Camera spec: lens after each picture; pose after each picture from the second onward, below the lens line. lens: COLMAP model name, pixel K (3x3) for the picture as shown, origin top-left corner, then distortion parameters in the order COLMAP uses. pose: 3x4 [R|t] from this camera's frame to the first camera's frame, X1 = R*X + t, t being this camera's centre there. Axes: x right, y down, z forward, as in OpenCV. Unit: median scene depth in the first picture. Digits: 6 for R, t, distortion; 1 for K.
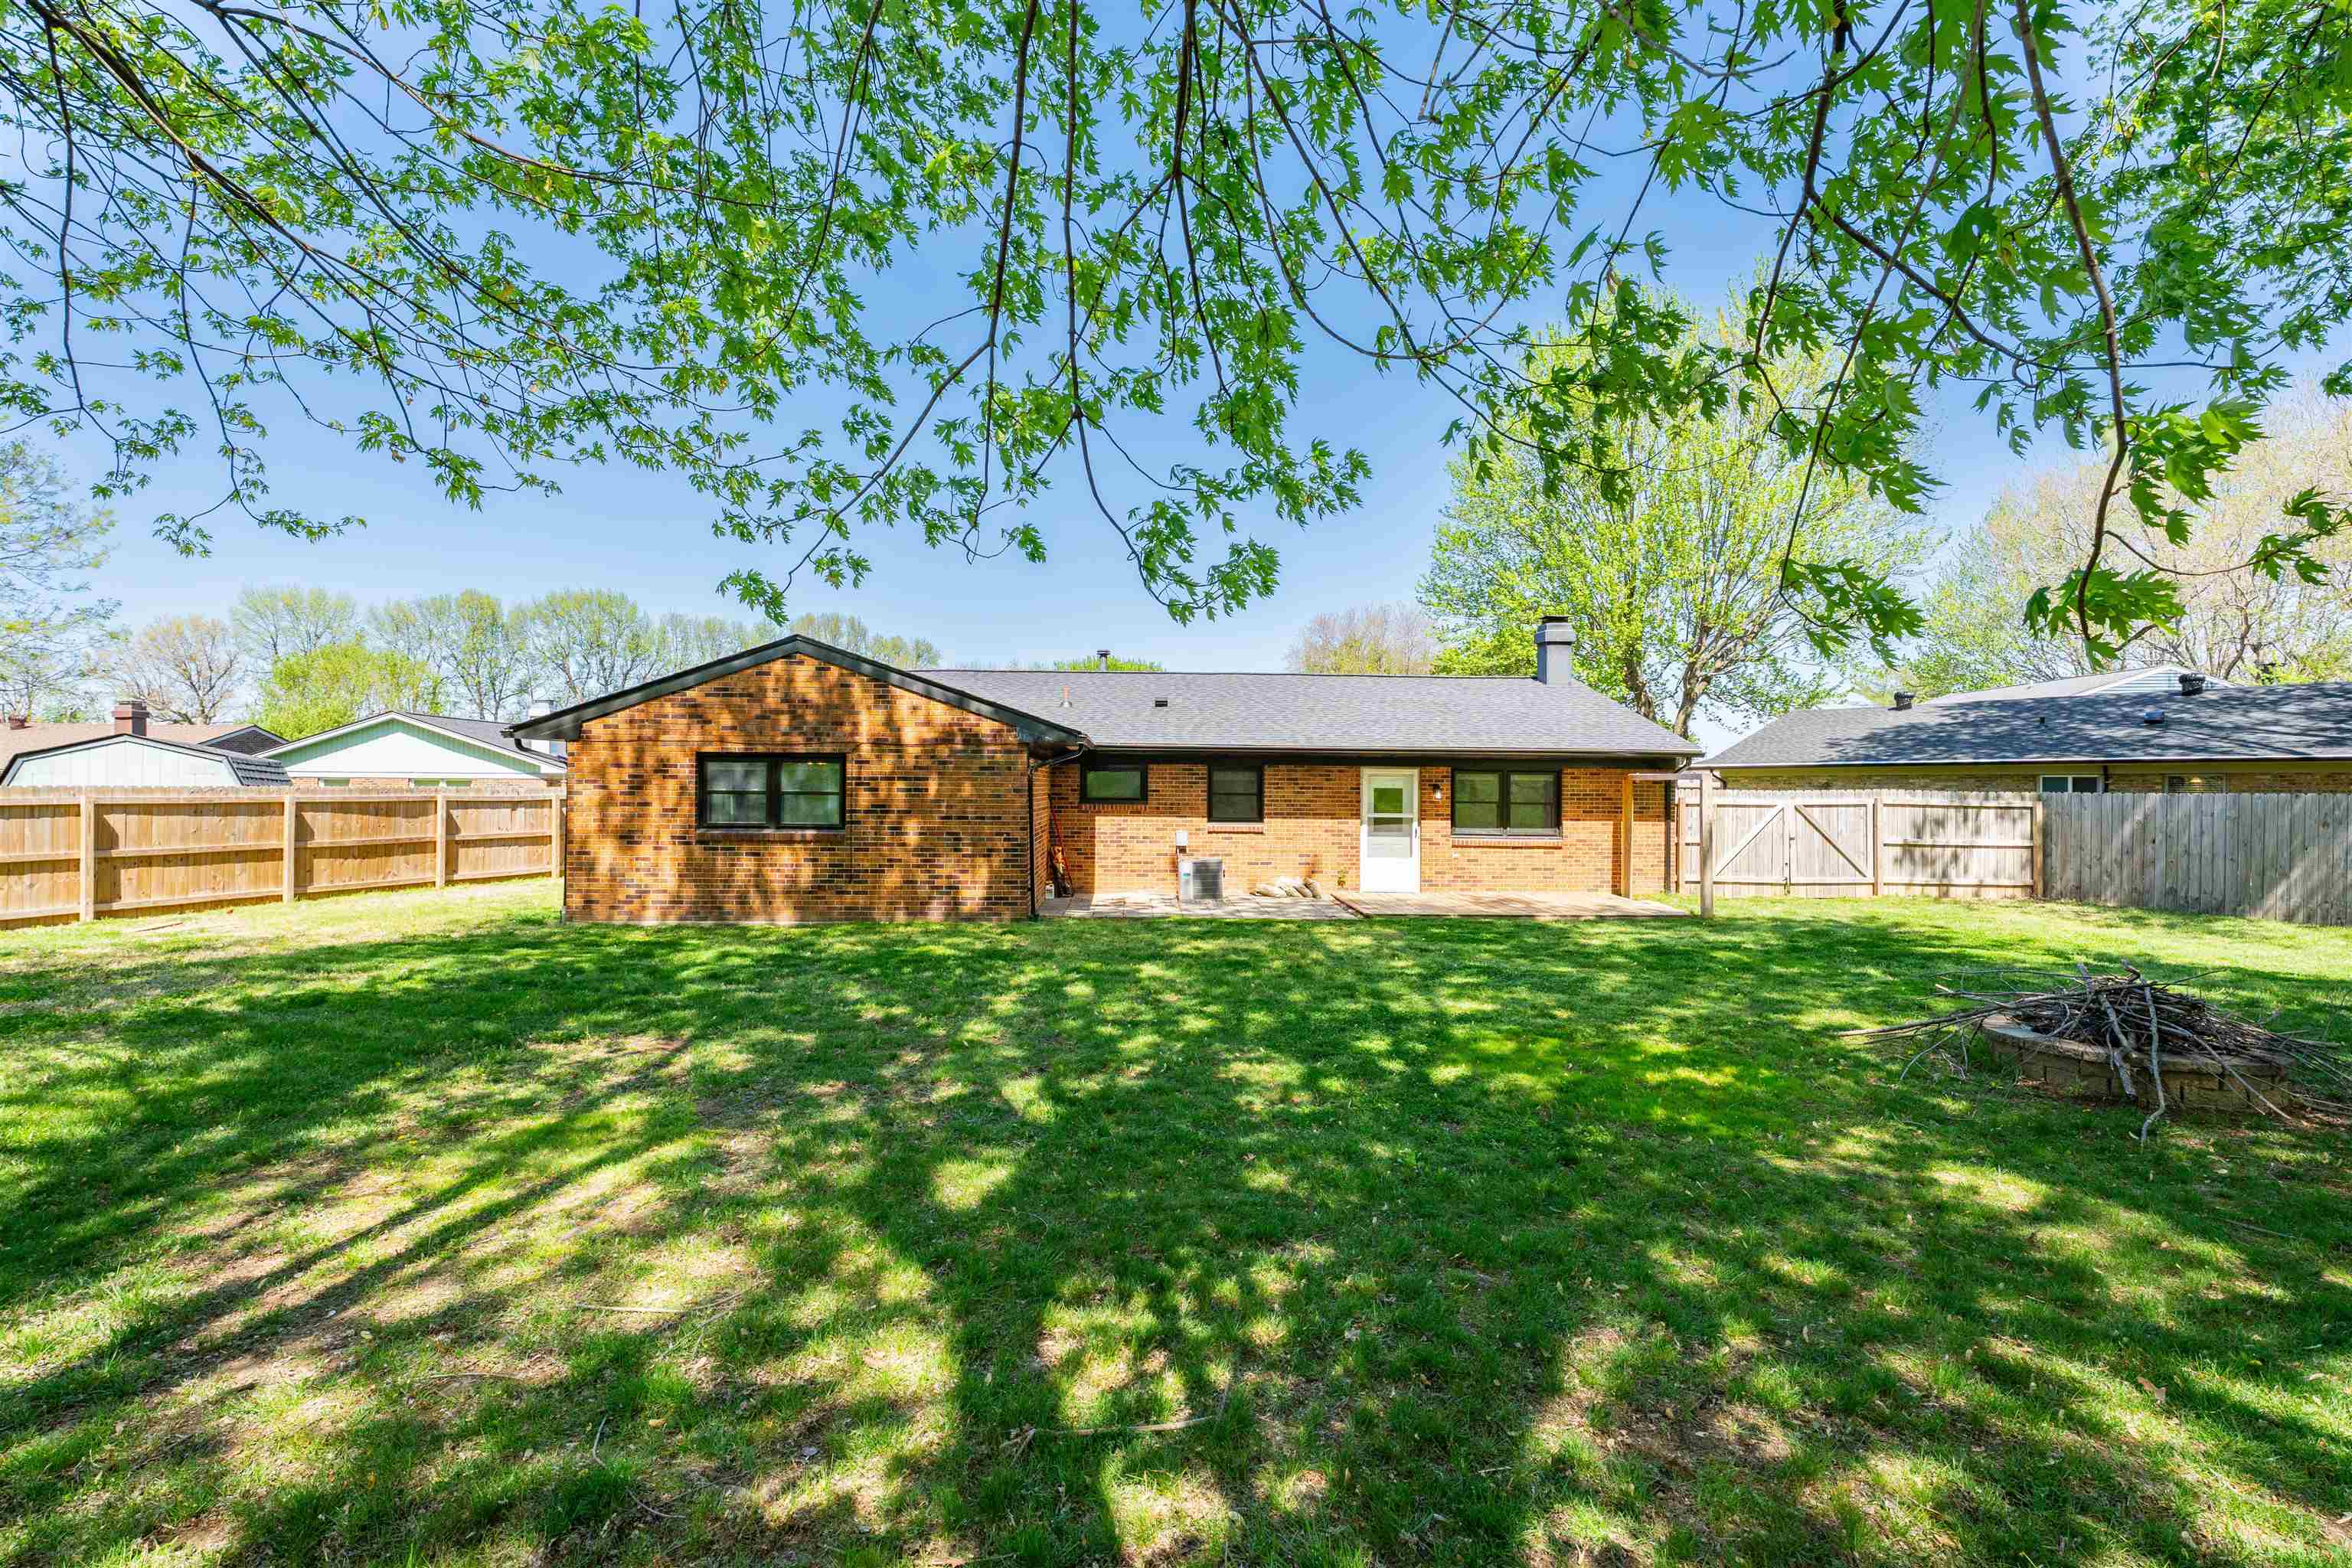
lens RADIAL K [[1032.4, 0, 1152.7], [0, 1032.4, 781.1], [0, 0, 1]] dist [0.002404, 0.000331]
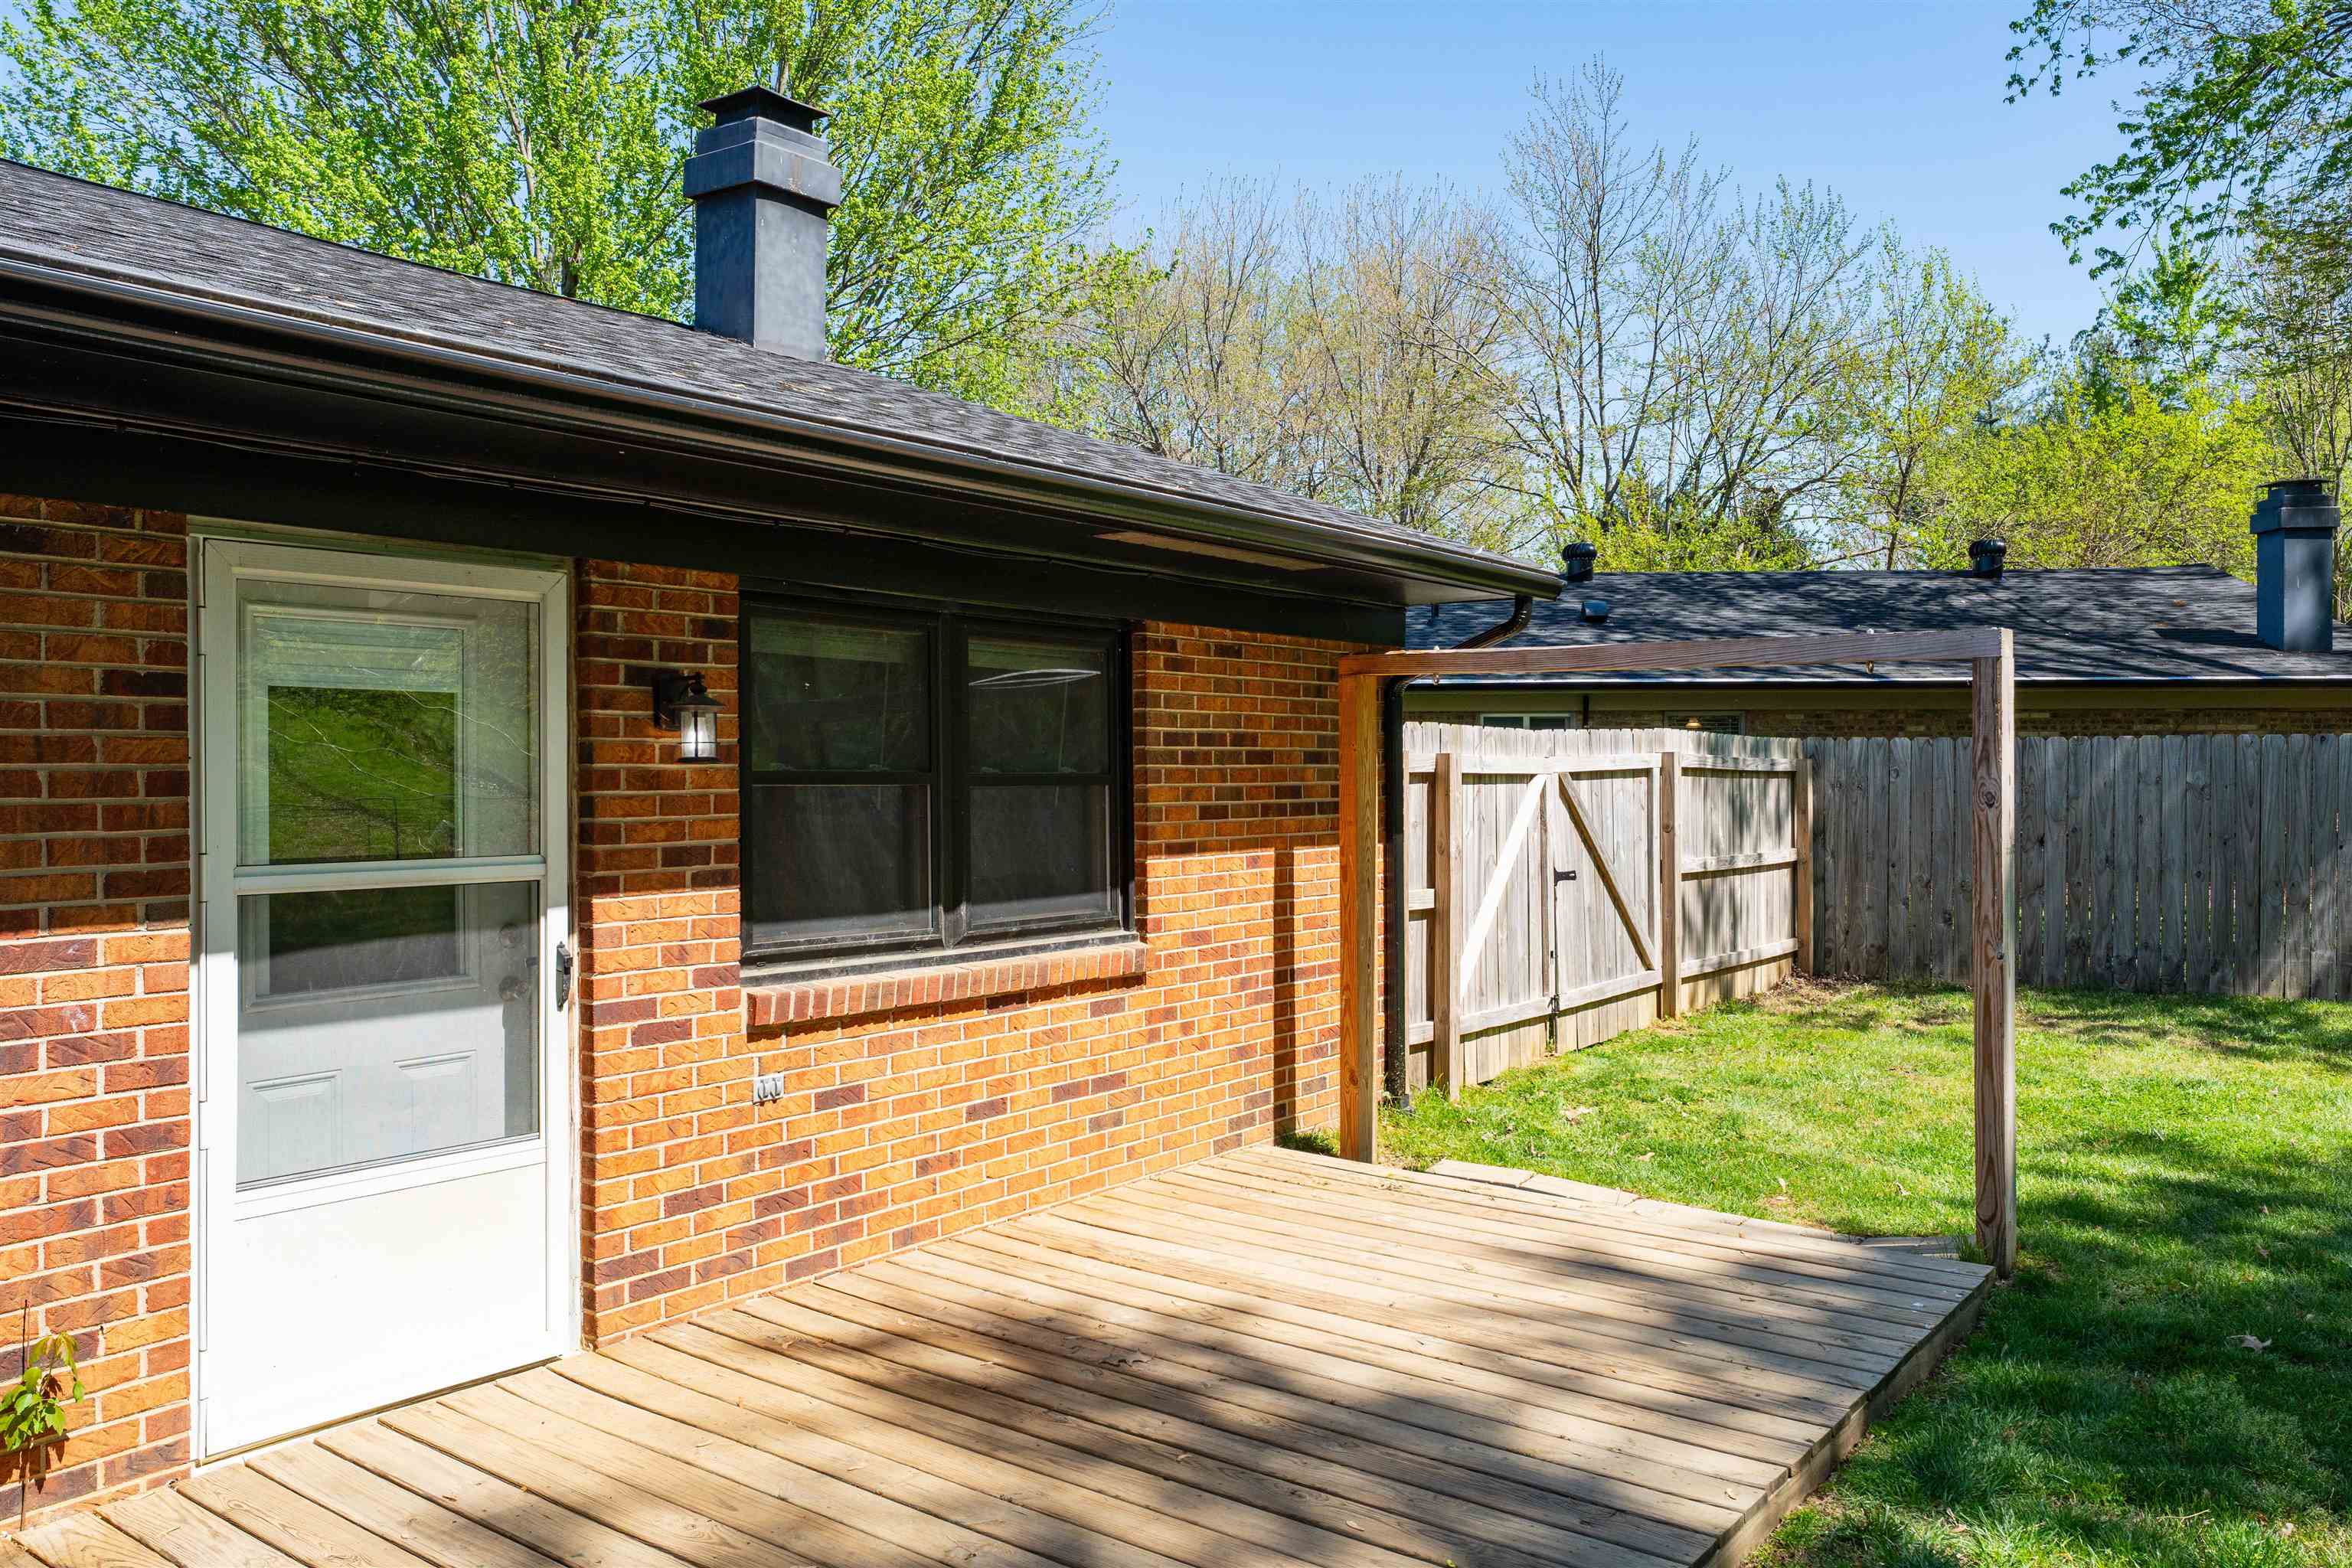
lens RADIAL K [[1752.4, 0, 1171.2], [0, 1752.4, 769.2], [0, 0, 1]] dist [-0.002164, 0.000010]
pose [[0.624888, -0.009515, 0.780657, 0.115012], [-0.007890, 0.999798, 0.018502, 0.013999], [-0.780675, -0.017721, 0.624686, 0.829582]]
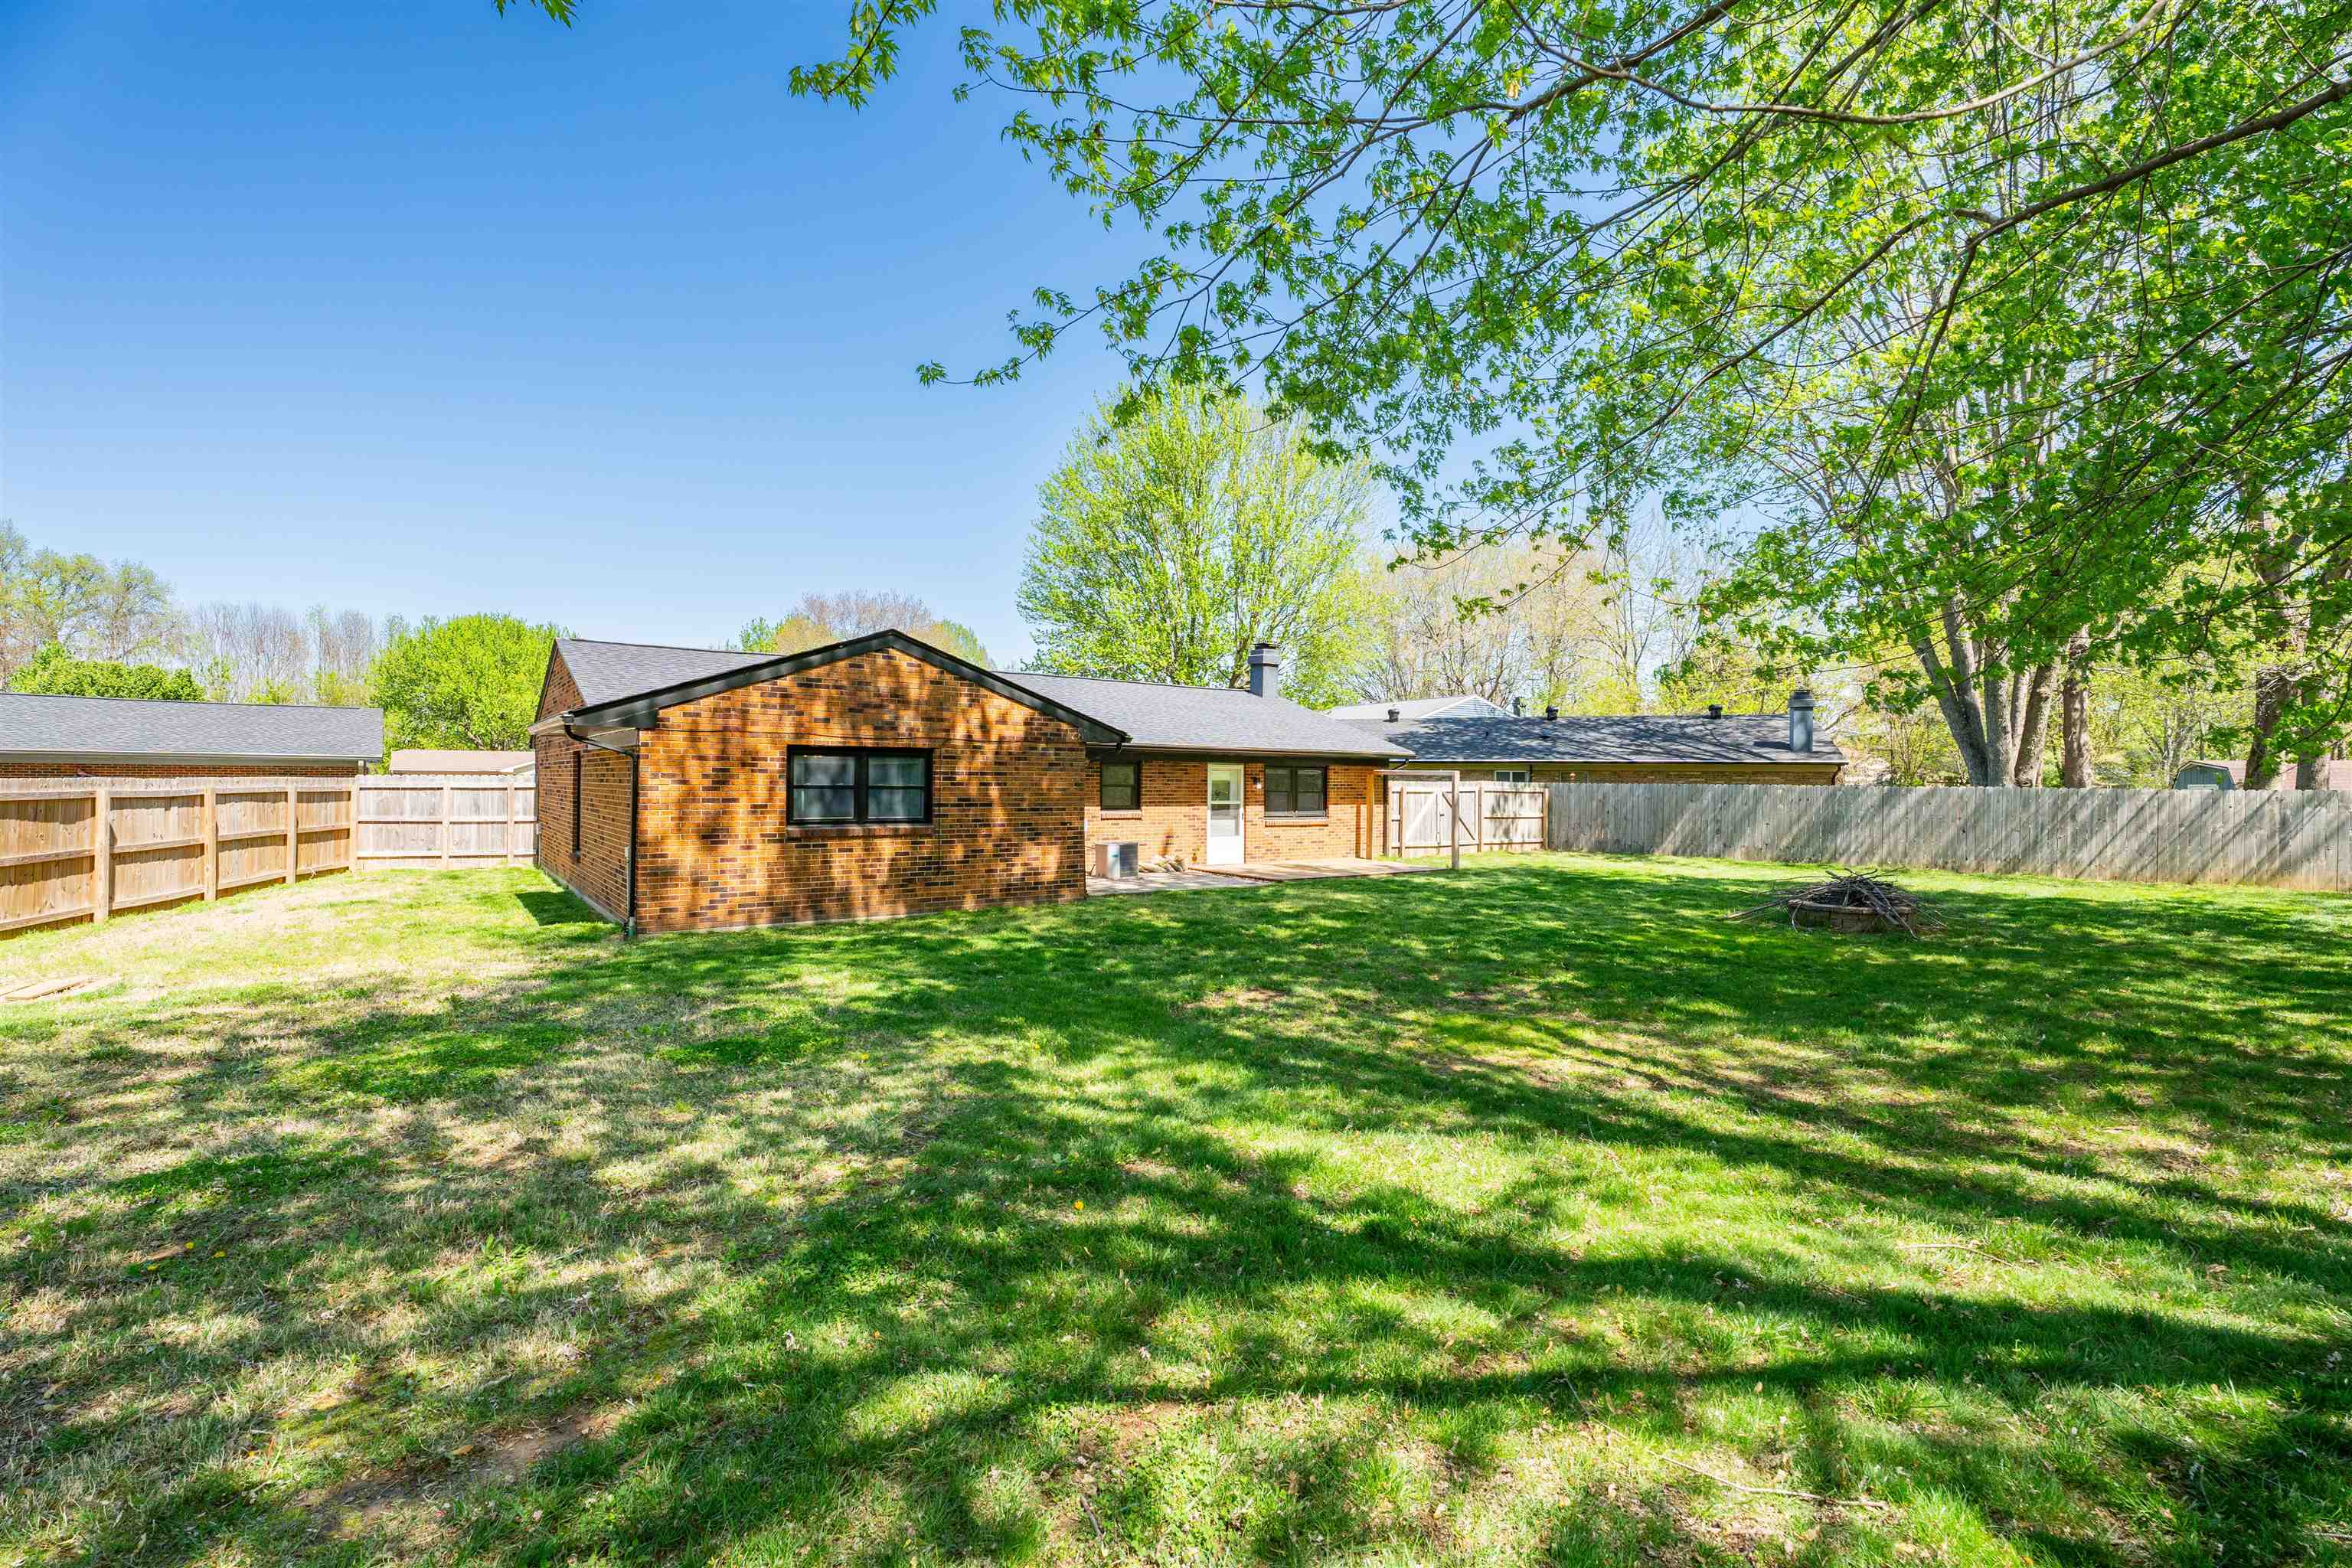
lens RADIAL K [[1032.4, 0, 1170.8], [0, 1032.4, 785.9], [0, 0, 1]] dist [0.002404, 0.000331]
pose [[0.828810, -0.003305, 0.559521, -0.566883], [-0.006869, 0.999847, 0.016081, -0.006536], [-0.559488, -0.017171, 0.828660, 0.009107]]
